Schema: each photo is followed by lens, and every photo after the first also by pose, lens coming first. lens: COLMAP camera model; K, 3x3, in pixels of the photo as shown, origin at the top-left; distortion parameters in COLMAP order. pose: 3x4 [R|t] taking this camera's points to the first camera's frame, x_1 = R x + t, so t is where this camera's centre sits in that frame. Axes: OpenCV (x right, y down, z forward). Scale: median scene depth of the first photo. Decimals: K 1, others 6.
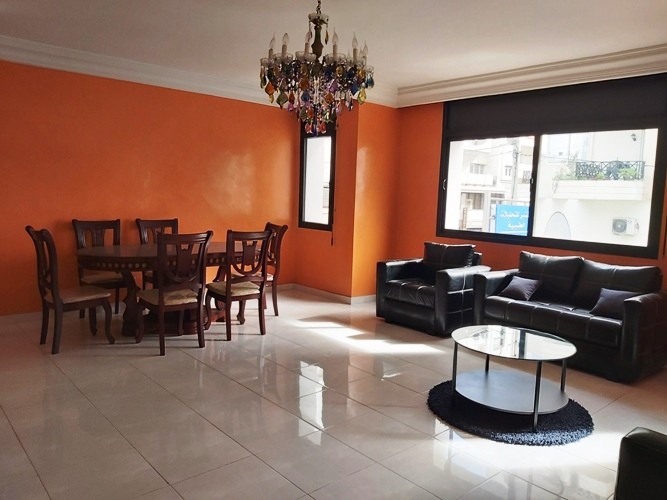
lens RADIAL K [[510.2, 0, 331.3], [0, 510.2, 248.9], [0, 0, 1]] dist [0.008382, 0.000982]
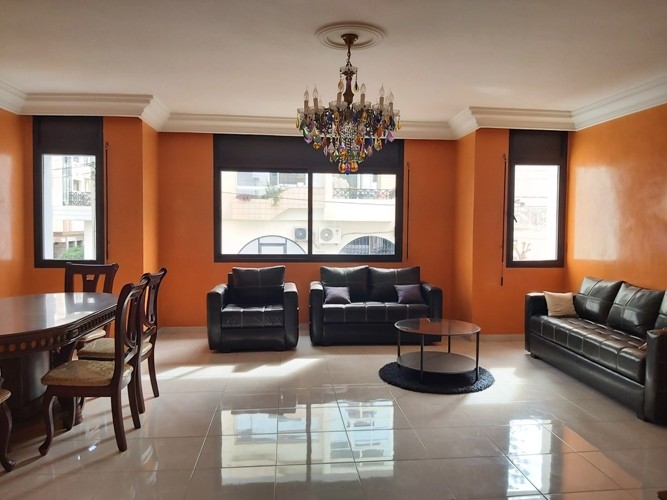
lens RADIAL K [[510.2, 0, 334.0], [0, 510.2, 249.9], [0, 0, 1]] dist [0.008382, 0.000982]
pose [[0.562580, -0.069242, 0.823838, -0.644528], [0.099997, 0.994870, 0.015331, -0.053440], [-0.820673, 0.073756, 0.566618, 0.285577]]
